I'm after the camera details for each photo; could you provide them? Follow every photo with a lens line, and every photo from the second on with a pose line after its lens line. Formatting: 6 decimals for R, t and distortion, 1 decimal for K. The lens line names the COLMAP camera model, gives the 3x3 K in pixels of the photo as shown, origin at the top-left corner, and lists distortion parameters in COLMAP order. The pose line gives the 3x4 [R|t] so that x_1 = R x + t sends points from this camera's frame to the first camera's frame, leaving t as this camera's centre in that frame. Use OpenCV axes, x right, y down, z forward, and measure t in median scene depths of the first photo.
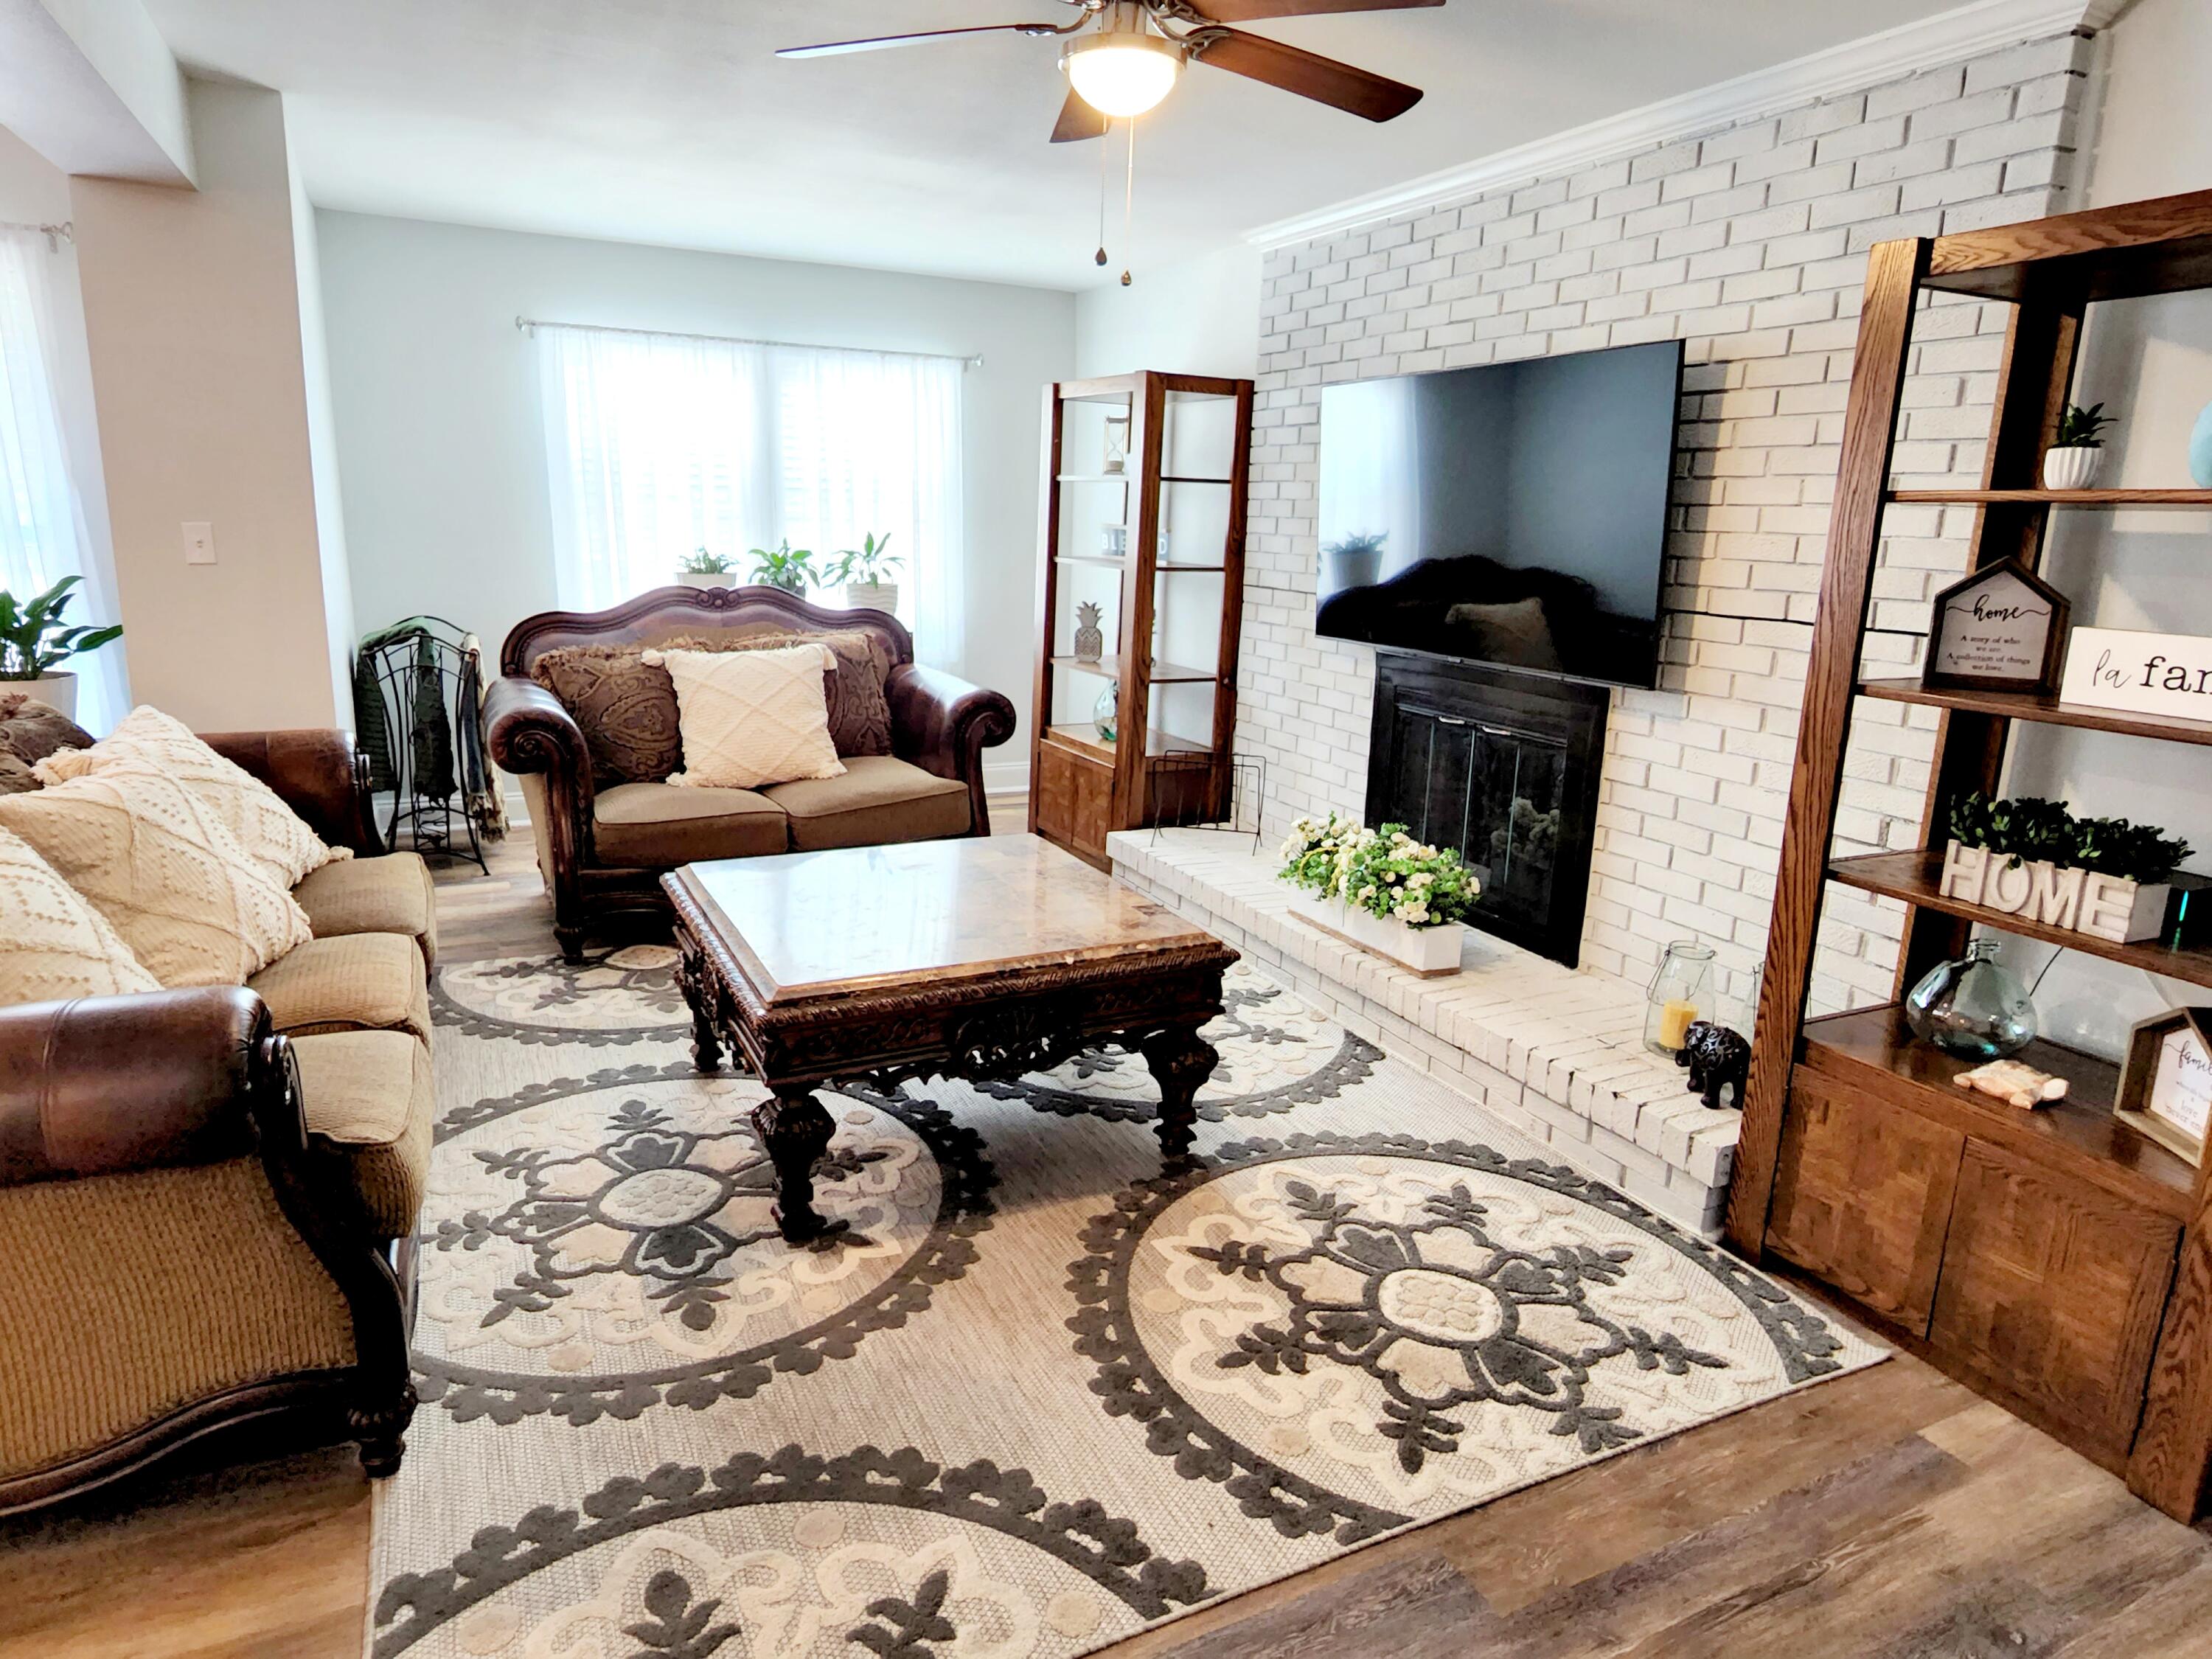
lens RADIAL K [[1309.7, 0, 1104.0], [0, 1309.7, 809.1], [0, 0, 1]] dist [-0.007515, -0.003834]
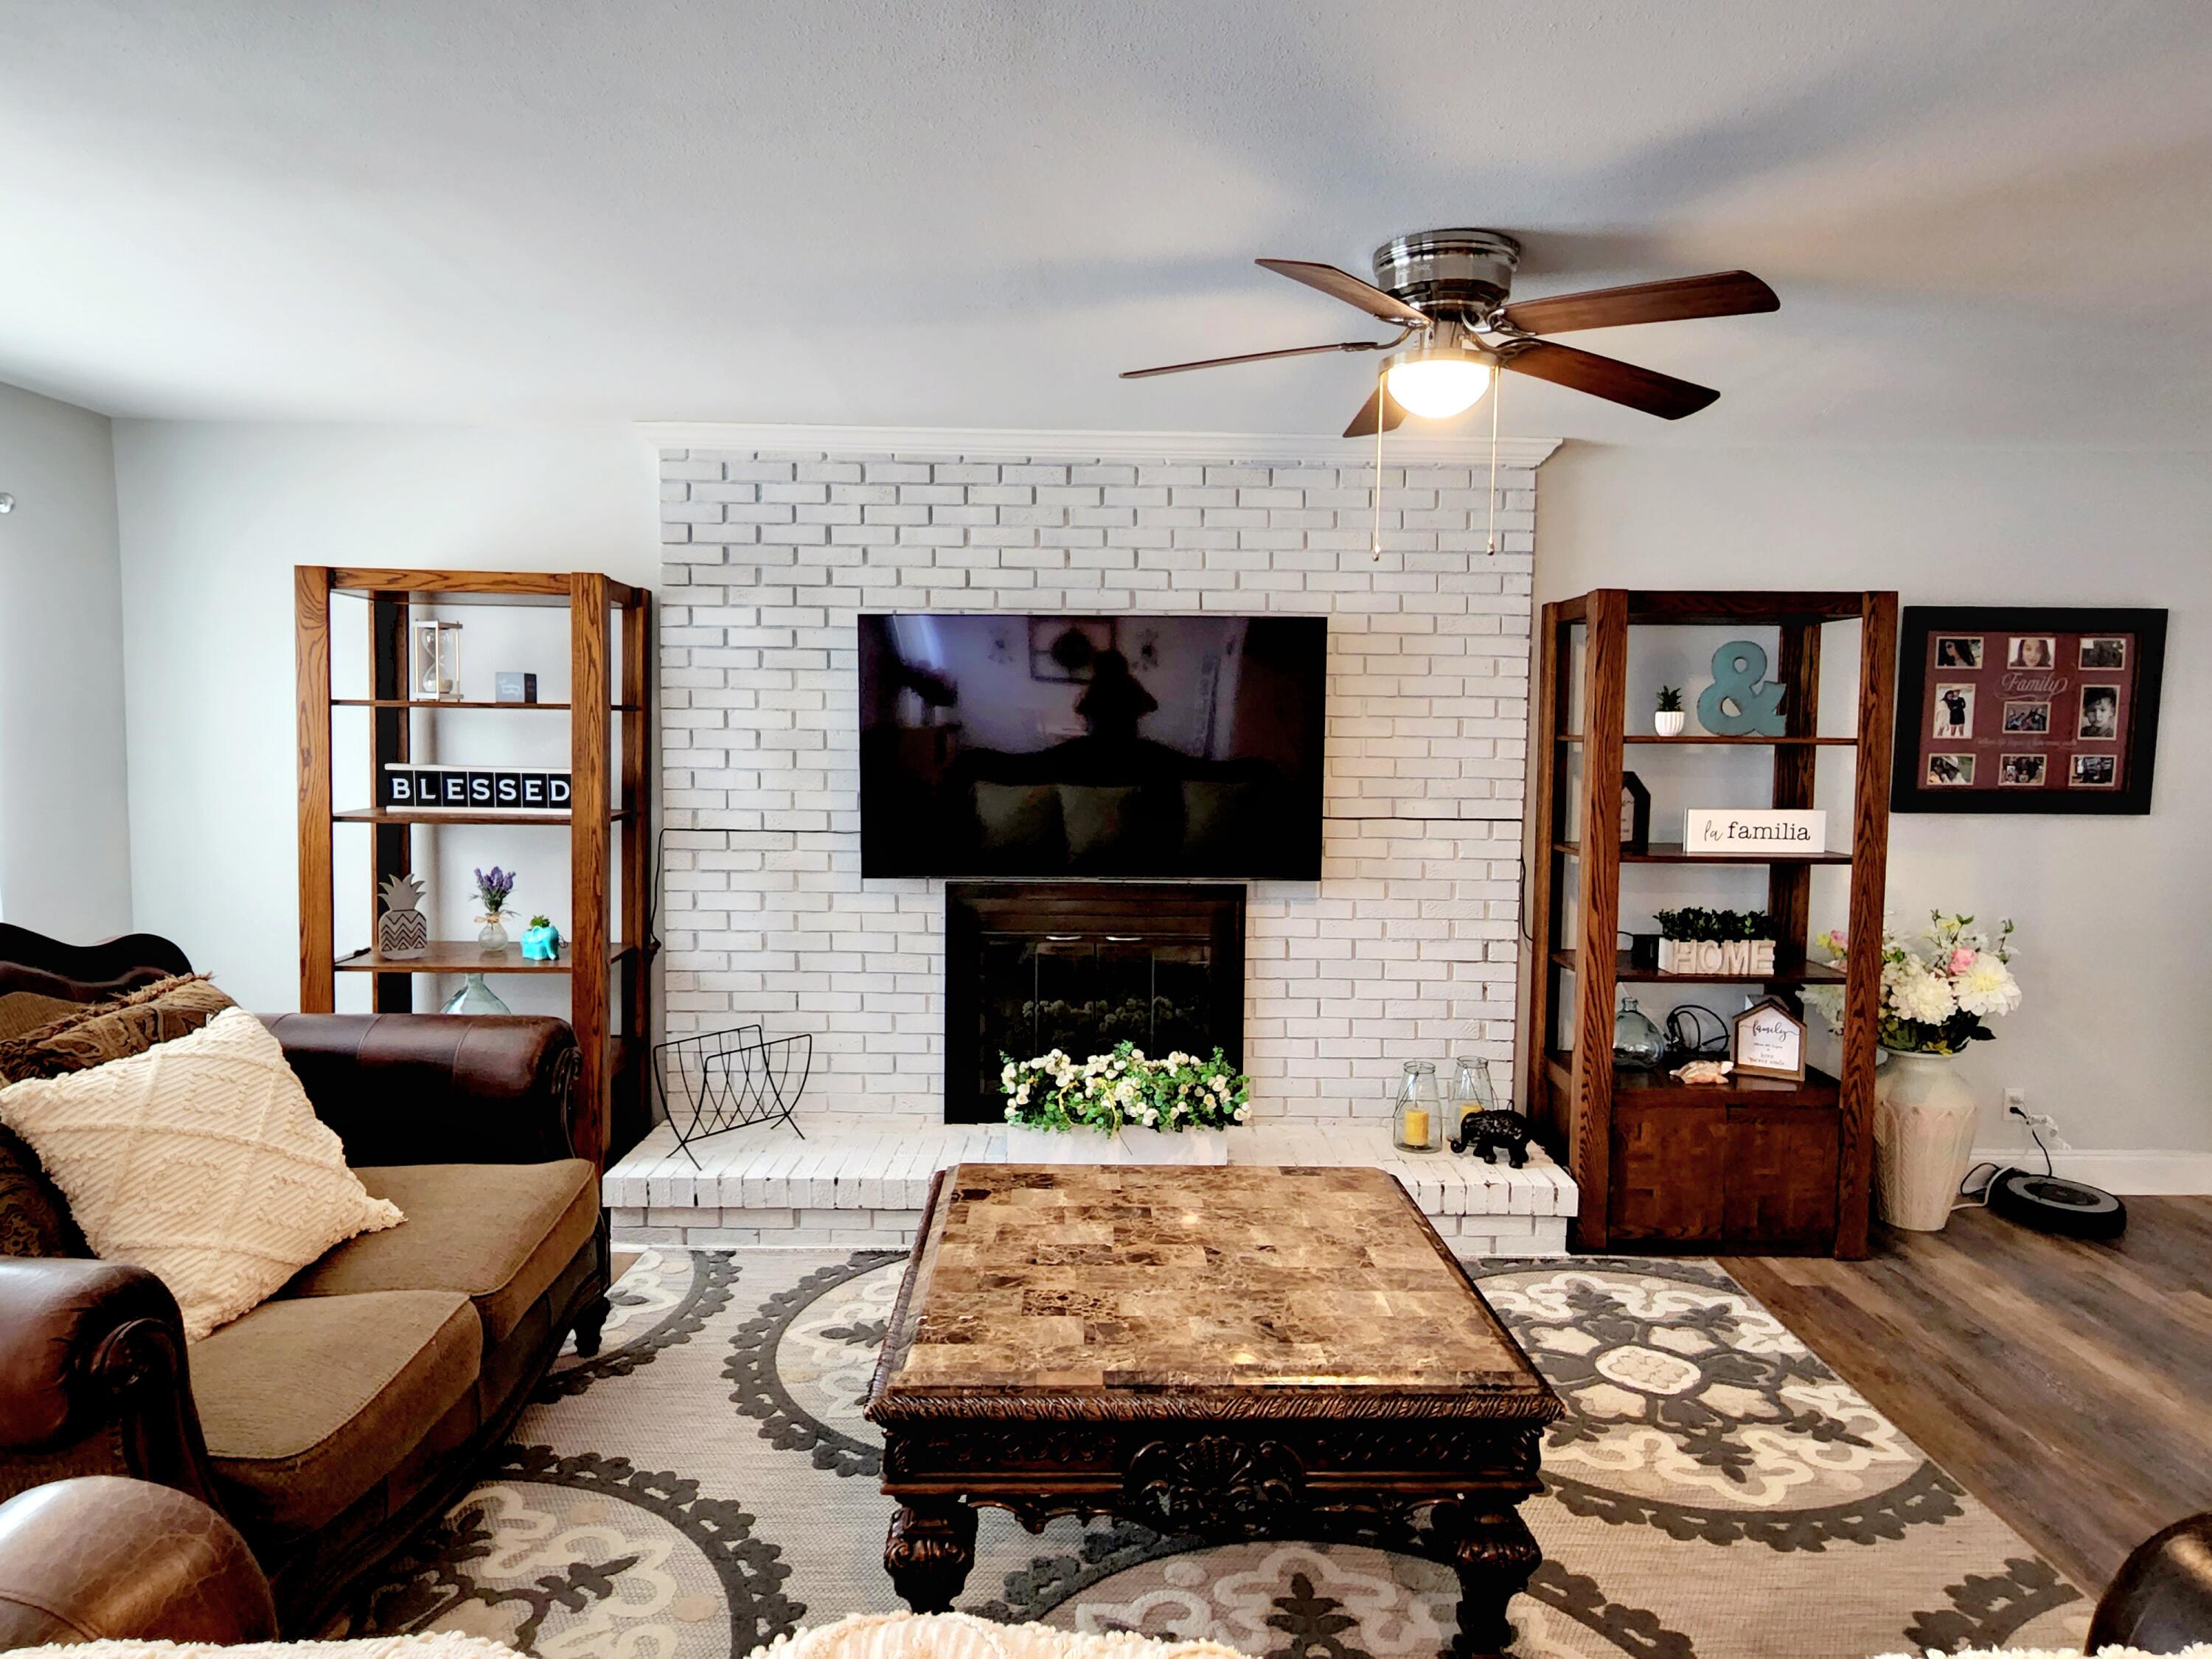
lens RADIAL K [[1309.7, 0, 1104.0], [0, 1309.7, 809.1], [0, 0, 1]] dist [-0.007515, -0.003834]
pose [[0.436042, -0.081648, 0.896215, -1.041958], [0.199373, 0.979893, -0.007731, -0.246056], [-0.877564, 0.182052, 0.443553, 0.778022]]
